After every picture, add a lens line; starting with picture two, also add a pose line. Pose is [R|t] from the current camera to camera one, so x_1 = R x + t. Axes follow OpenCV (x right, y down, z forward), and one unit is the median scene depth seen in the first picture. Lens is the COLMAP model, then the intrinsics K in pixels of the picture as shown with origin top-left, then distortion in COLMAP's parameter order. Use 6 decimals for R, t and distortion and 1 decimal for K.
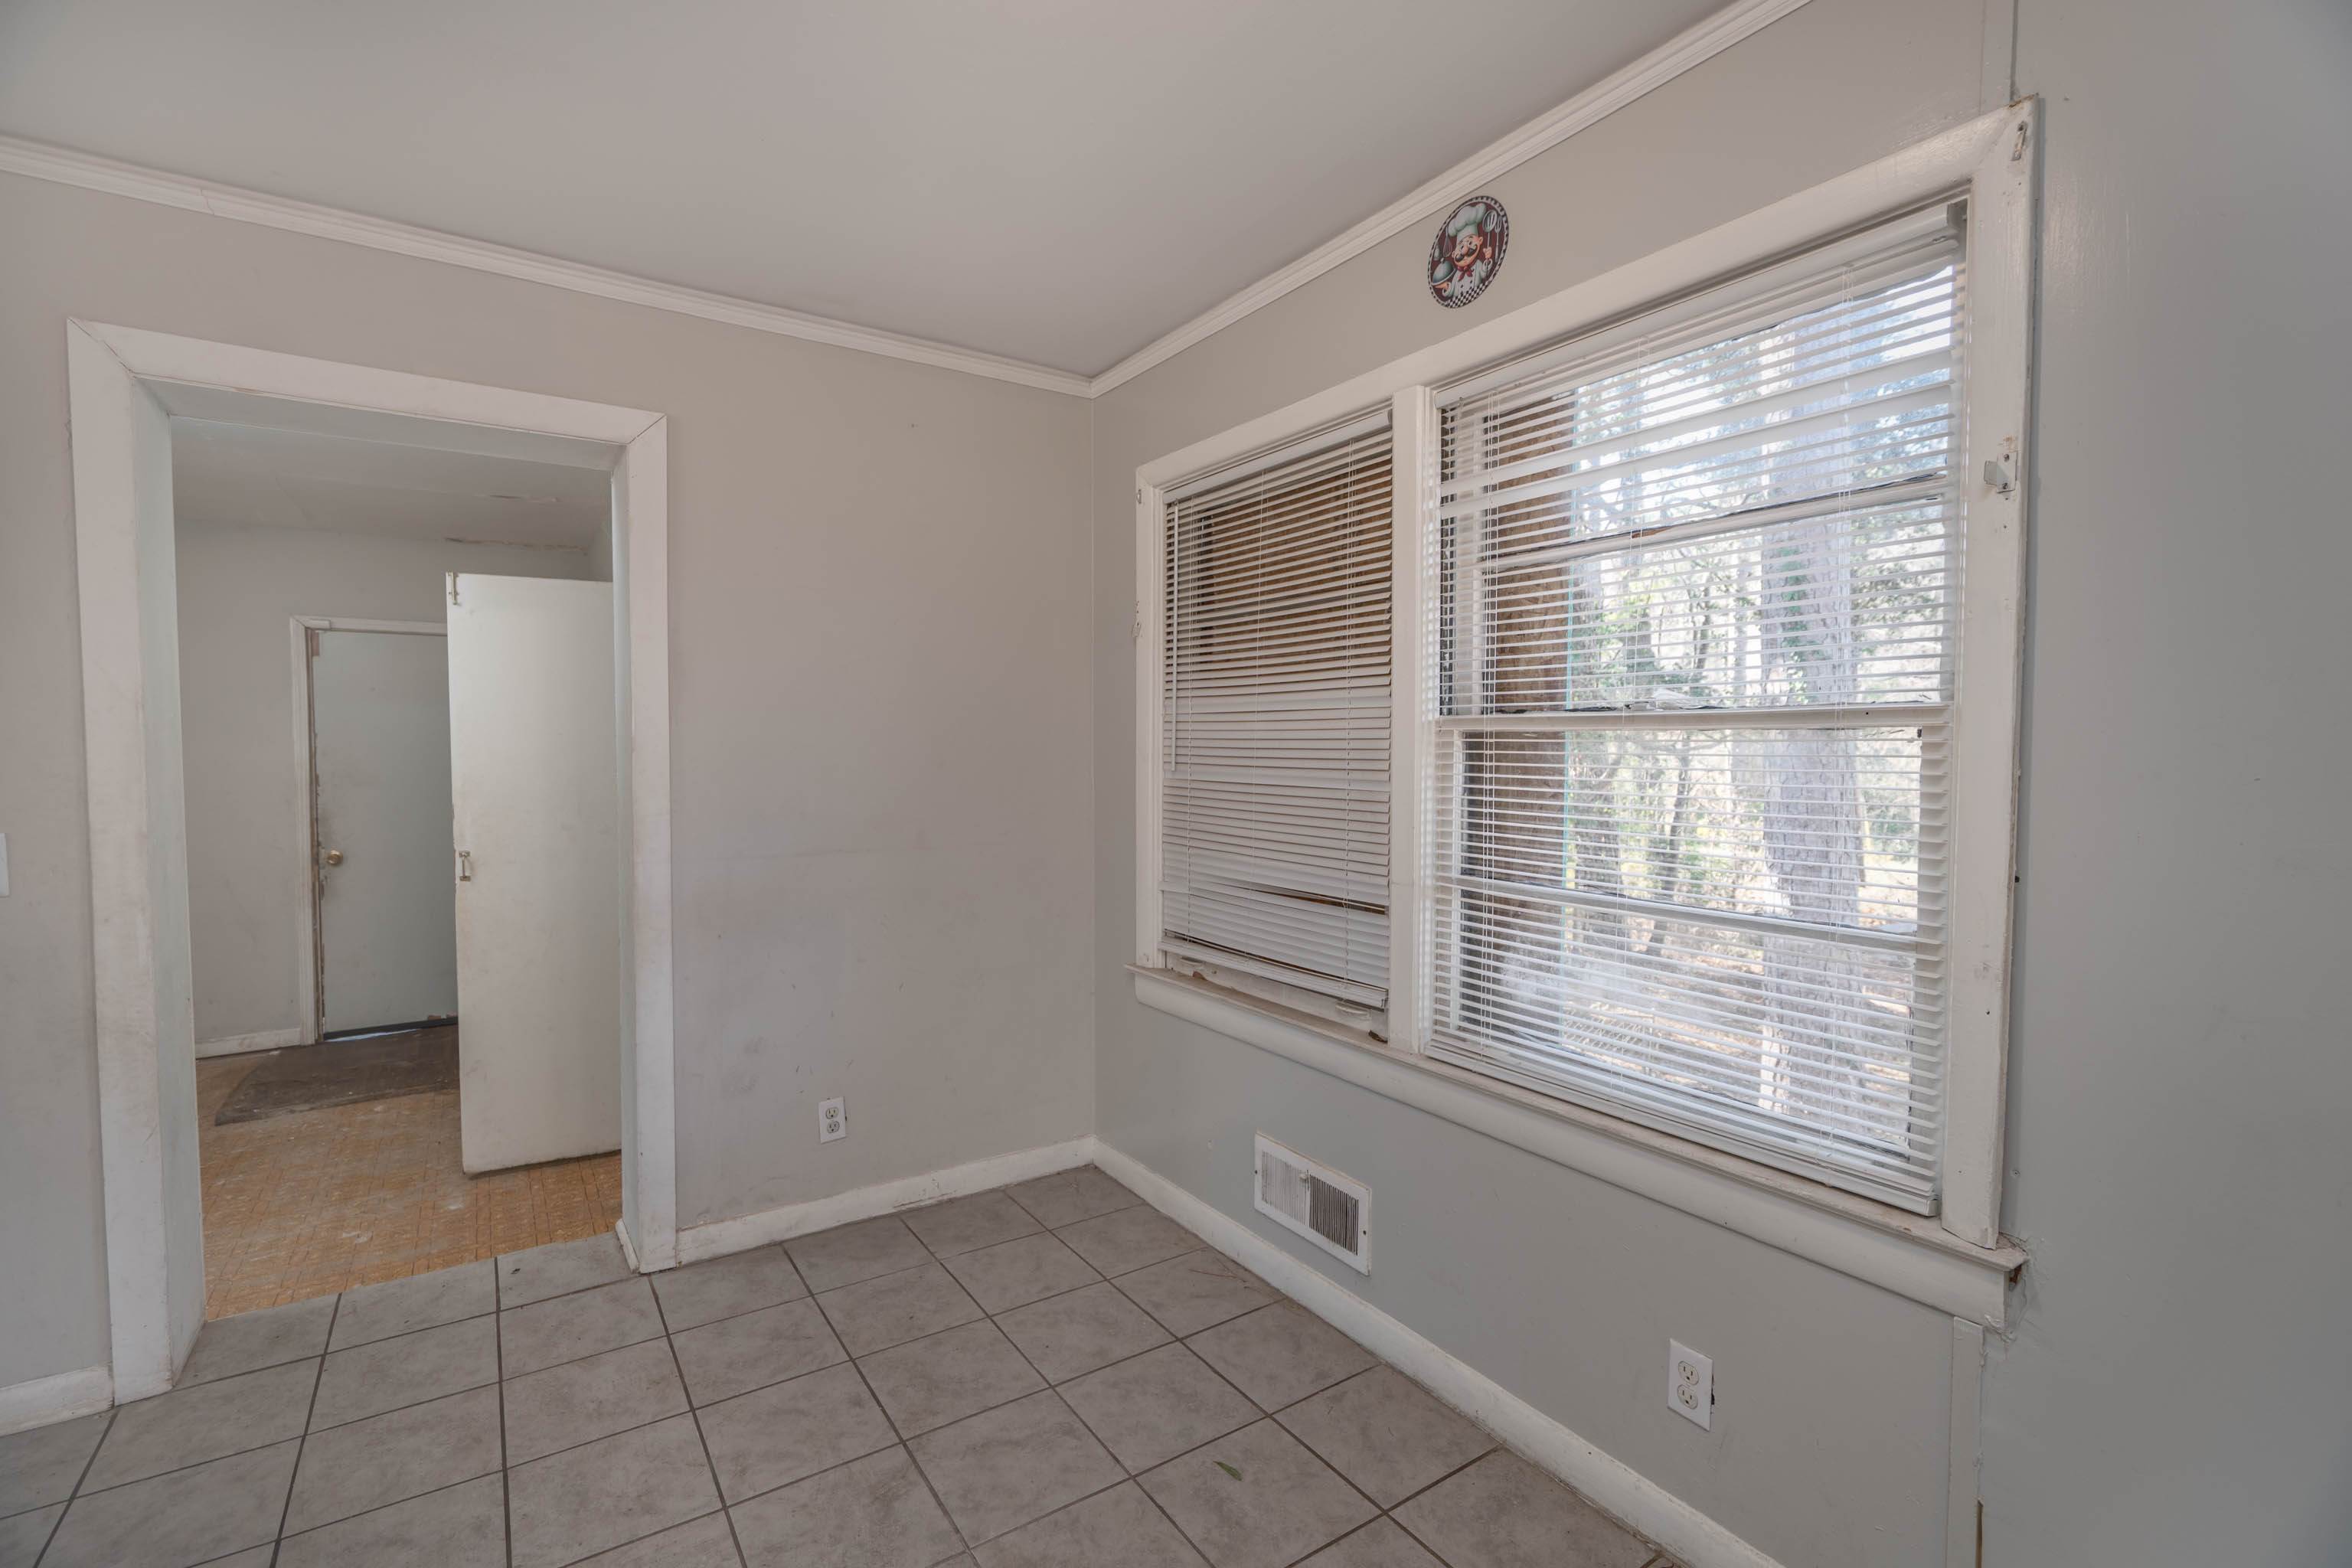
lens RADIAL K [[1050.0, 0, 1164.1], [0, 1050.0, 783.8], [0, 0, 1]] dist [-0.004628, 0.001283]
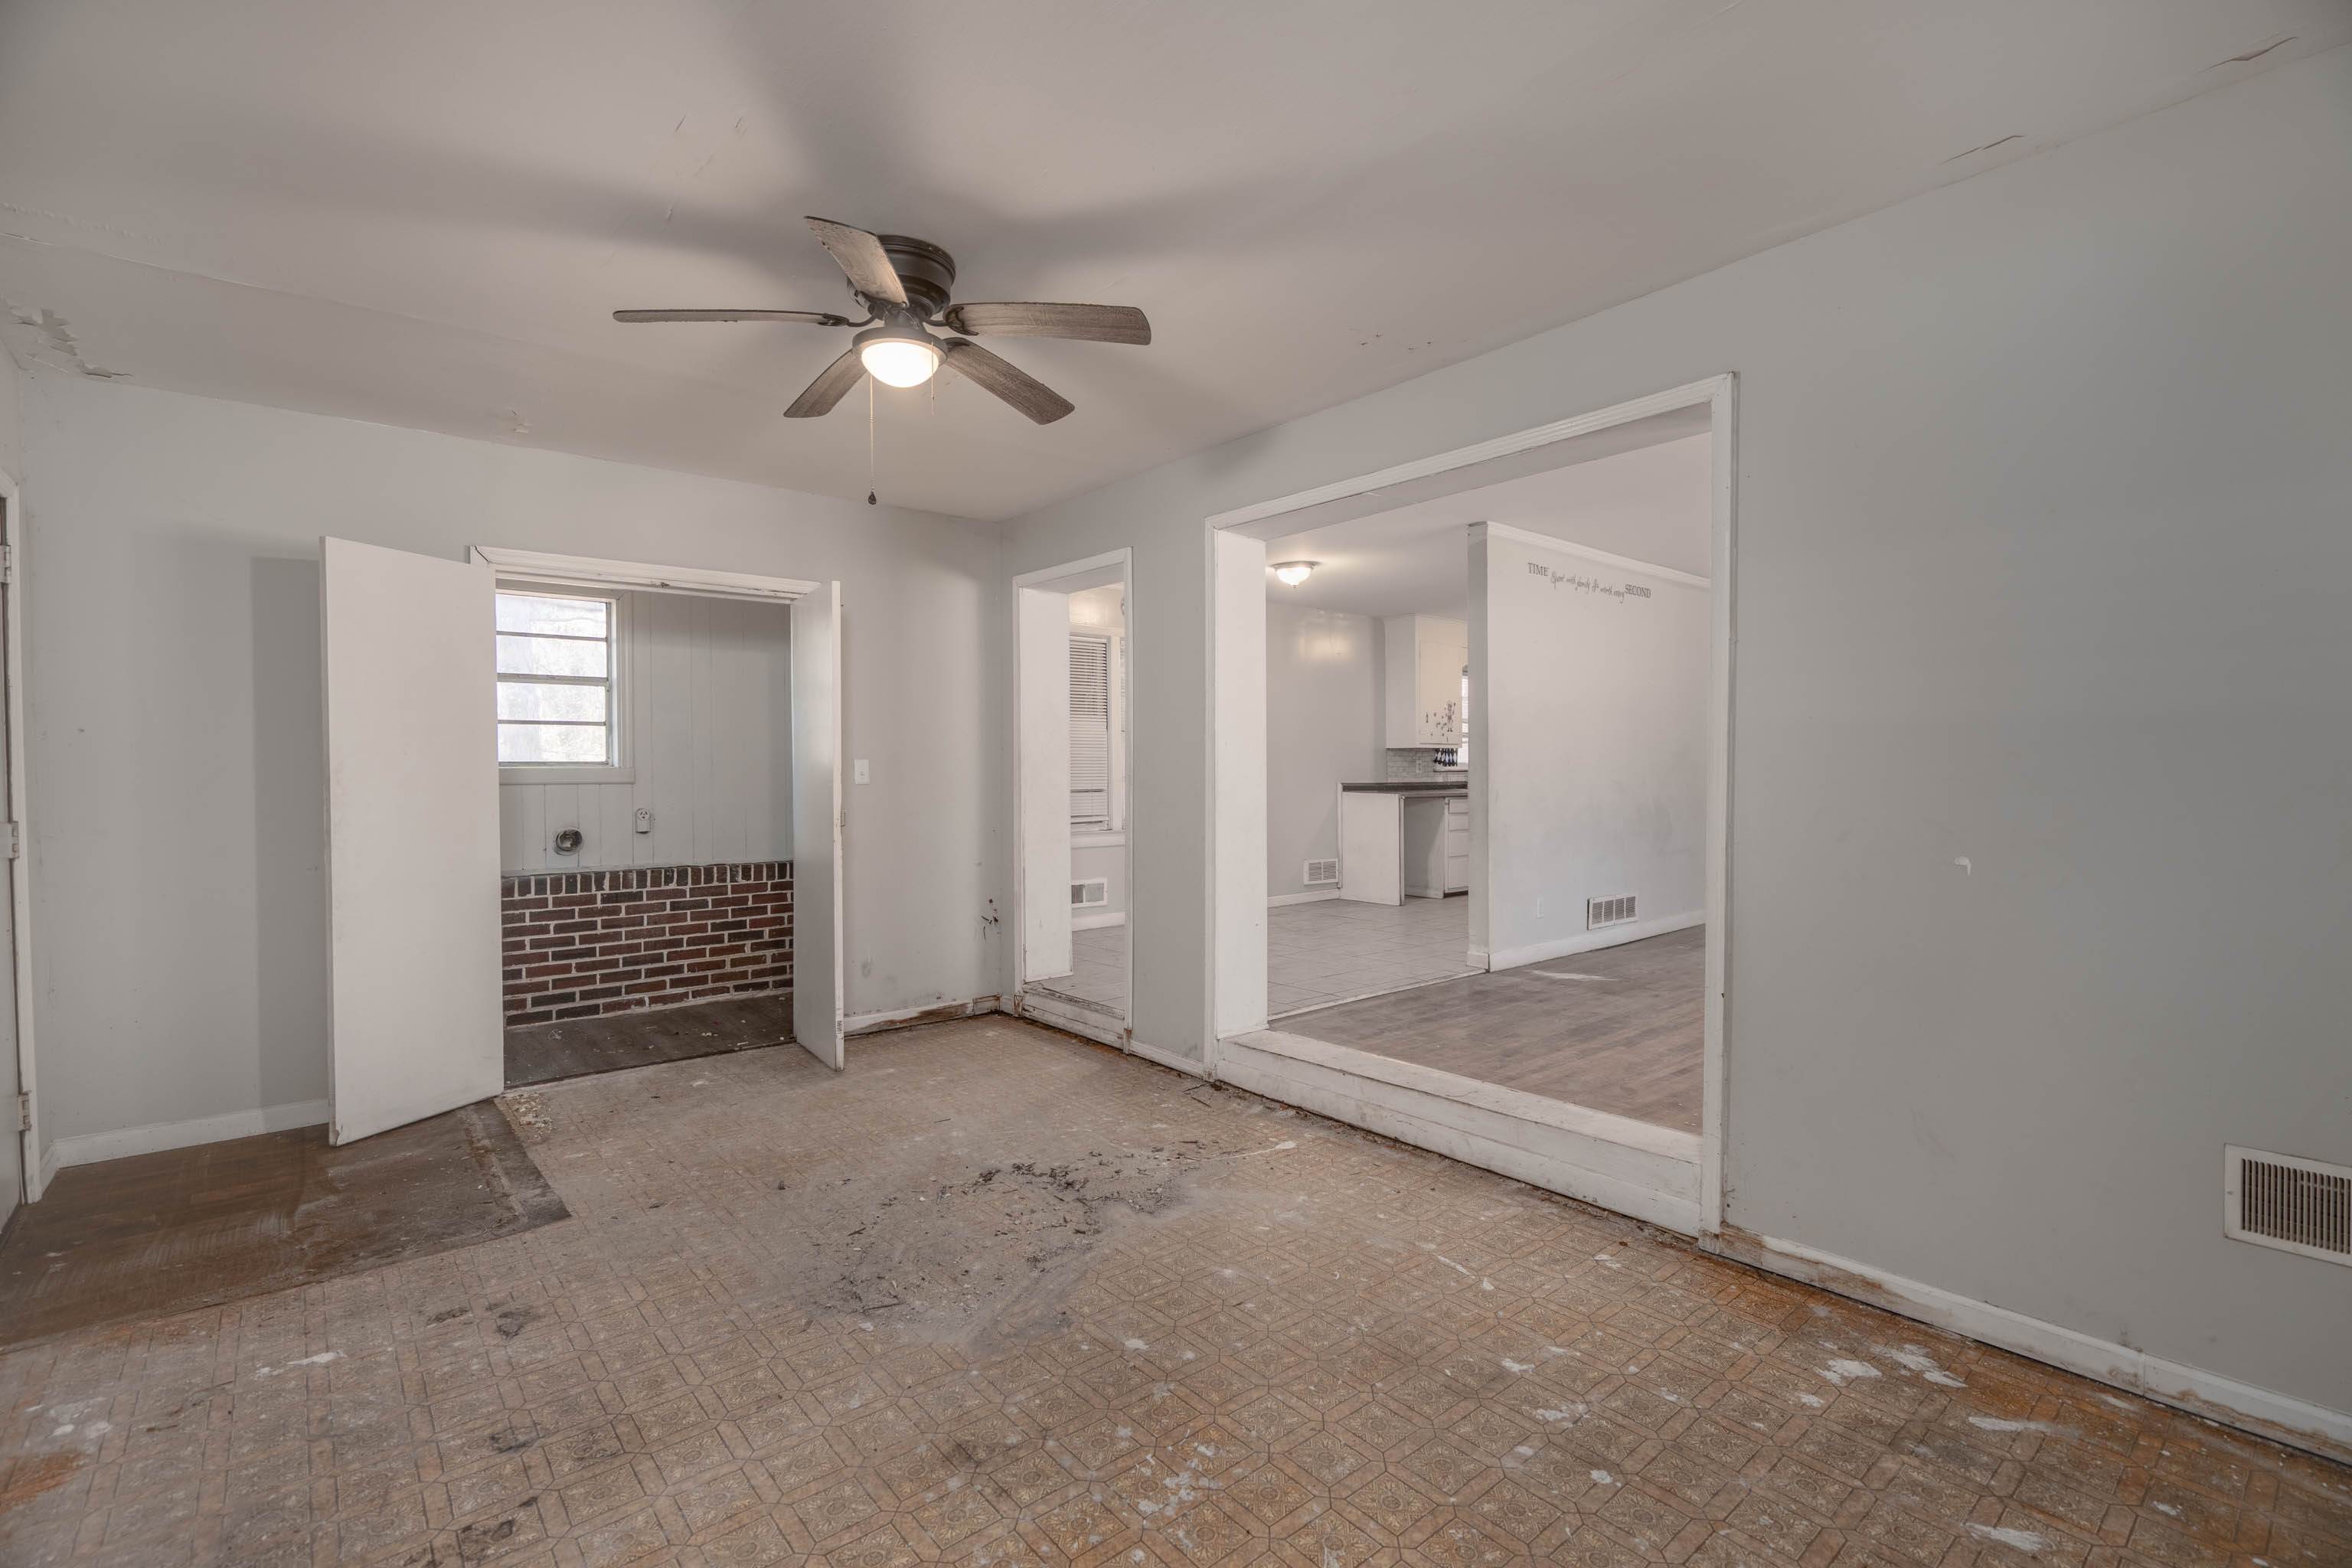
lens RADIAL K [[1050.0, 0, 1164.1], [0, 1050.0, 783.8], [0, 0, 1]] dist [-0.004628, 0.001283]
pose [[-0.116773, -0.011985, 0.993086, -3.063033], [0.041374, 0.999000, 0.016921, 0.052078], [-0.992297, 0.043064, -0.116160, 1.202622]]
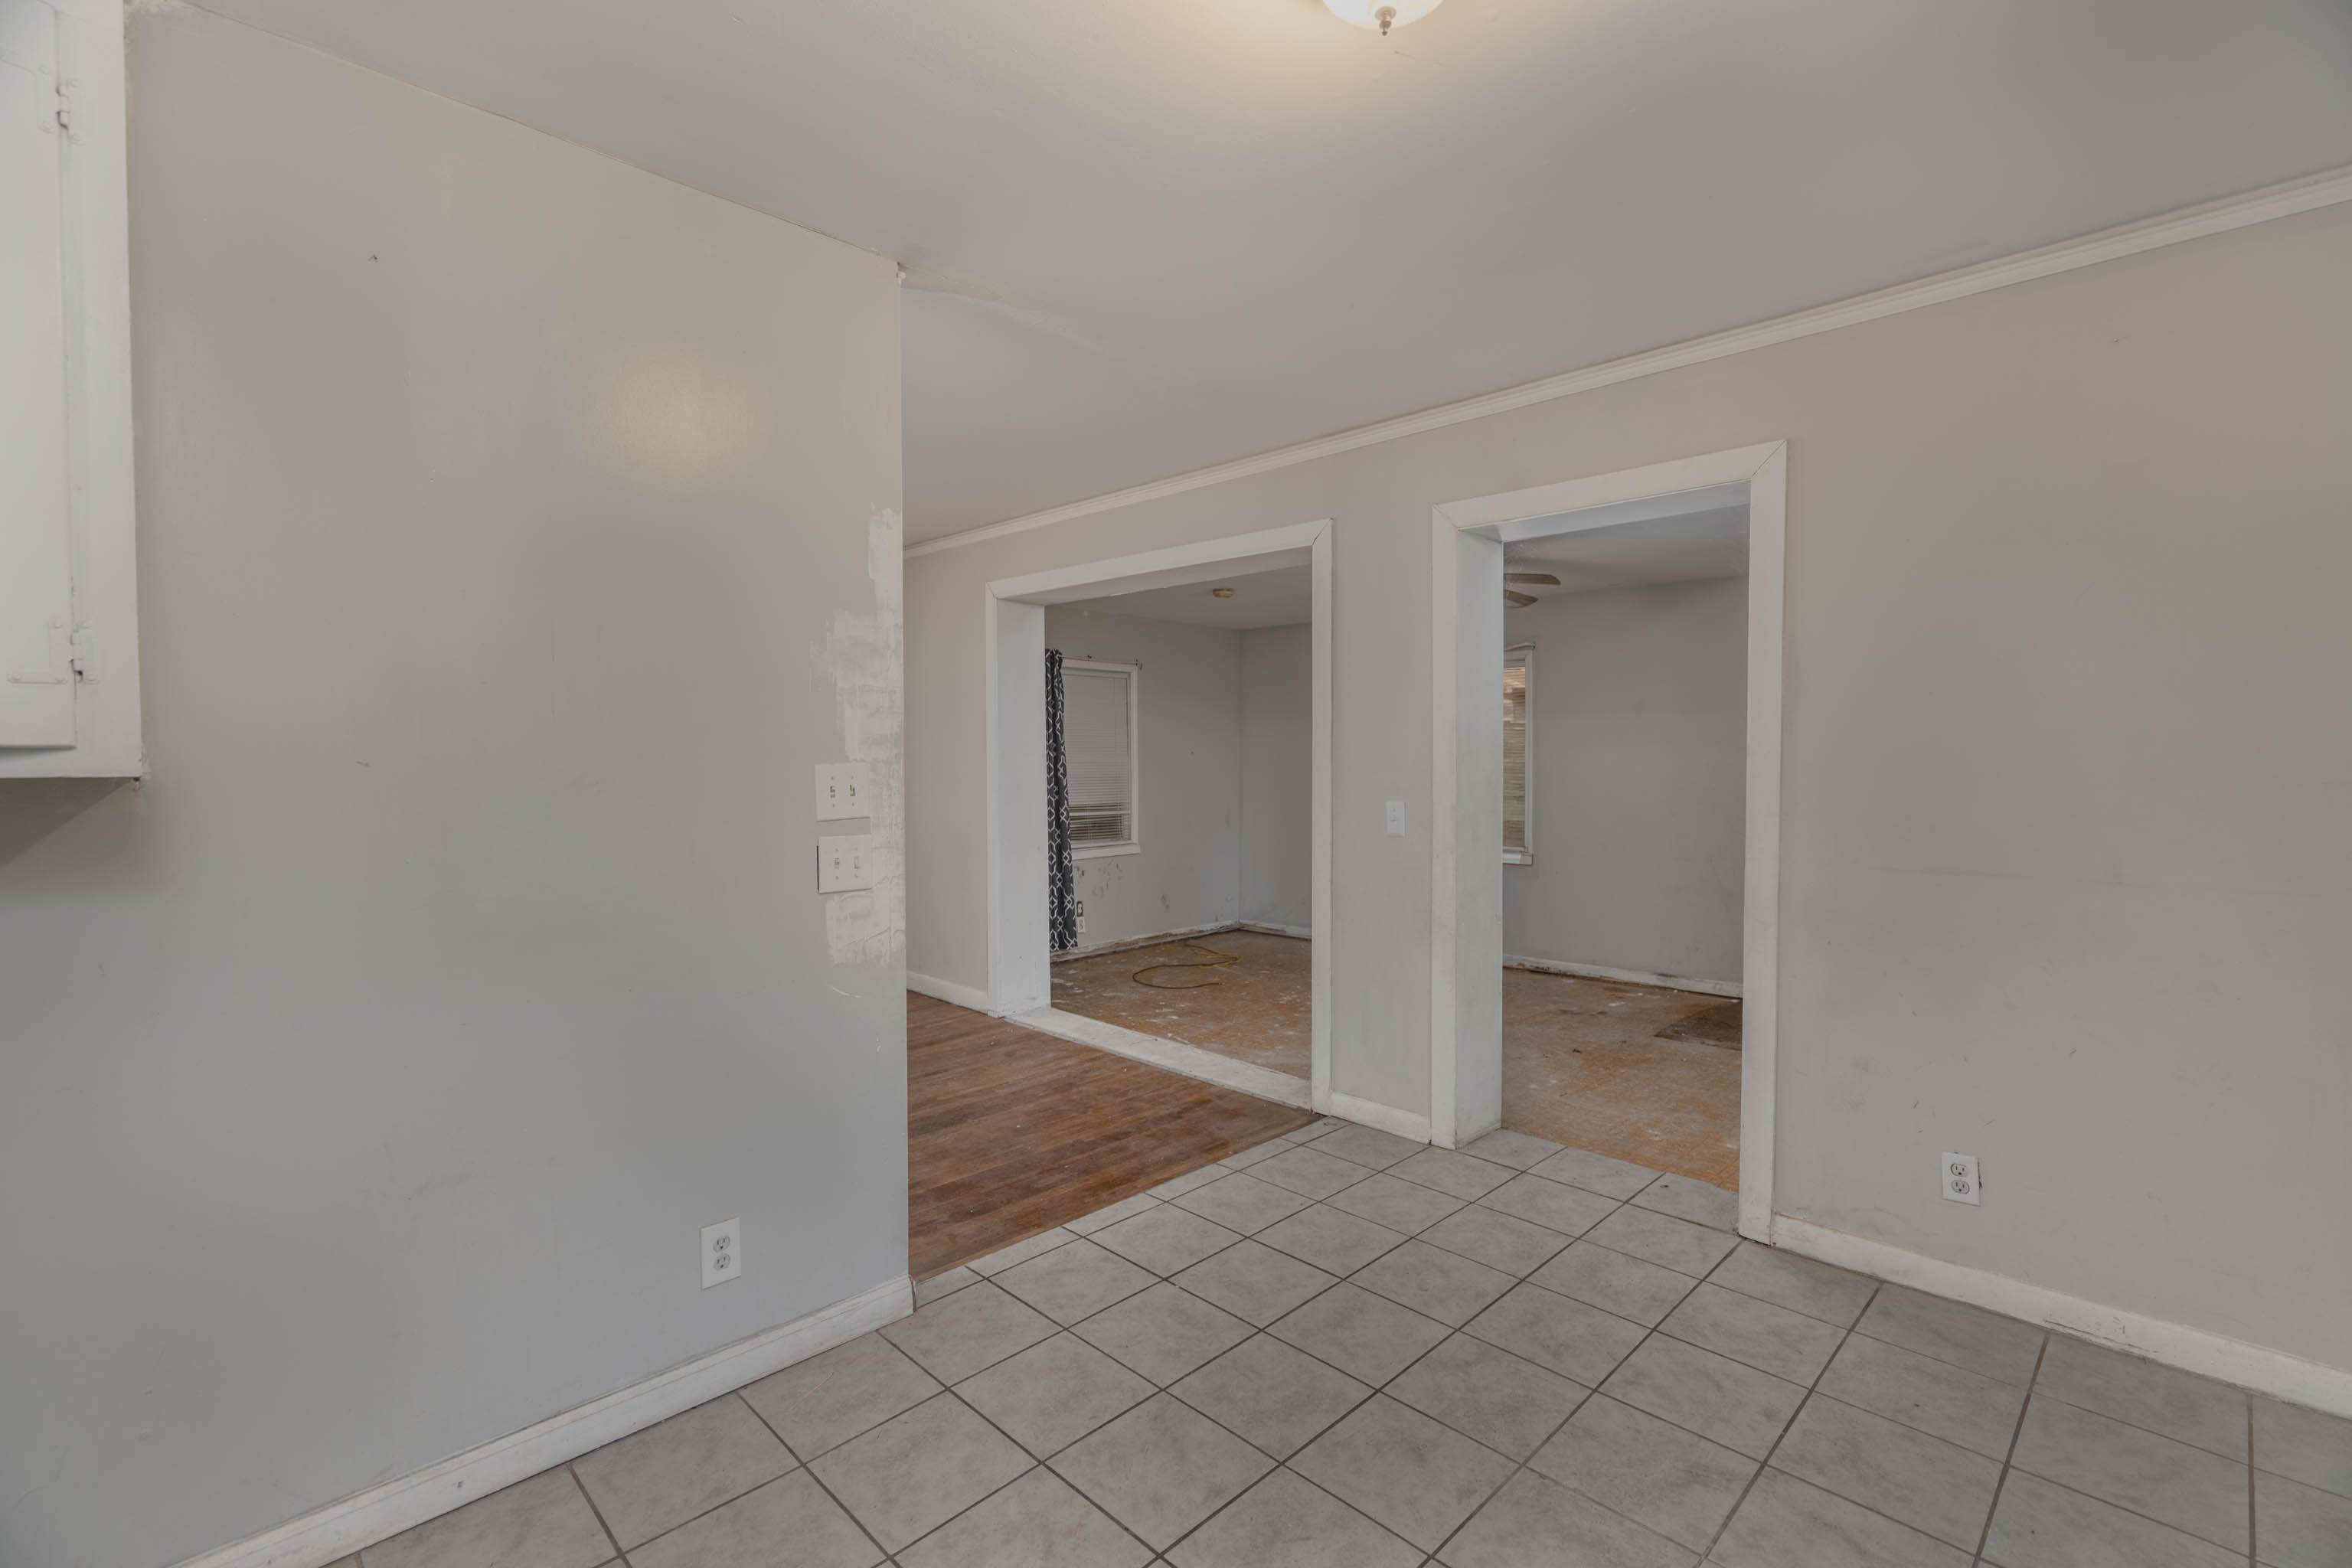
lens RADIAL K [[1051.7, 0, 1165.4], [0, 1051.7, 780.3], [0, 0, 1]] dist [-0.000087, 0.000905]
pose [[0.193053, 0.023937, -0.980896, 0.518235], [-0.031748, 0.999331, 0.018139, -0.008641], [0.980675, 0.027640, 0.193684, 0.213974]]
